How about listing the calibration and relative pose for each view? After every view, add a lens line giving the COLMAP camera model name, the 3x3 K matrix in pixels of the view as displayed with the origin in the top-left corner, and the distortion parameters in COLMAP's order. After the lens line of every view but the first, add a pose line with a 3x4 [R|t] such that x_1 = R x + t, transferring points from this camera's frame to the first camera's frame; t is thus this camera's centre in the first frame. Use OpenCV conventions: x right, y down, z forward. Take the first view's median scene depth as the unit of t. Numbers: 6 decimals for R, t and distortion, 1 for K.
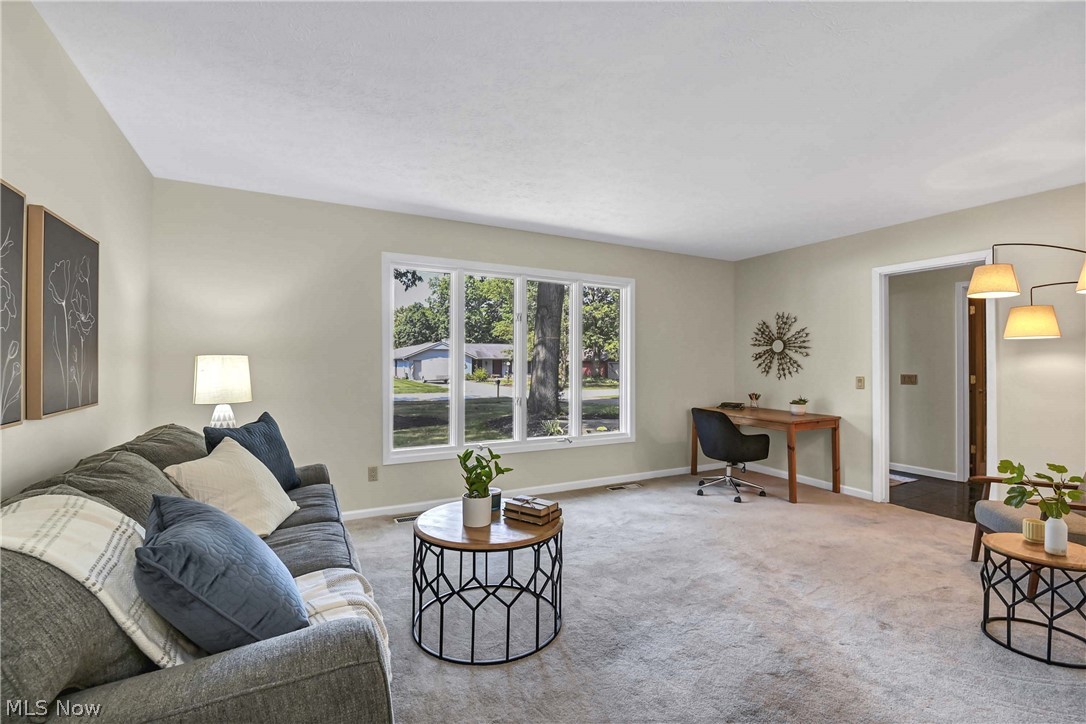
lens RADIAL K [[492.6, 0, 540.7], [0, 492.6, 364.8], [0, 0, 1]] dist [-0.009332, -0.001719]
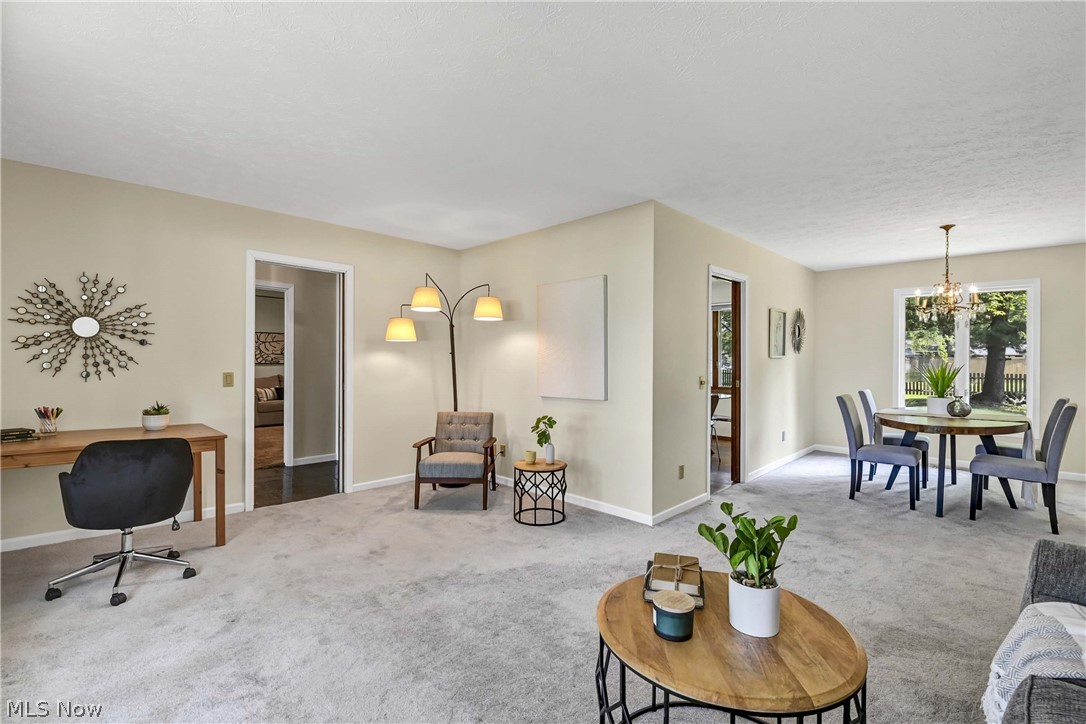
lens RADIAL K [[492.6, 0, 538.4], [0, 492.6, 362.9], [0, 0, 1]] dist [-0.009332, -0.001719]
pose [[-0.309761, -0.004490, 0.950804, -0.278721], [-0.003683, 0.999987, 0.003522, 0.002981], [-0.950807, -0.002411, -0.309773, 0.658416]]
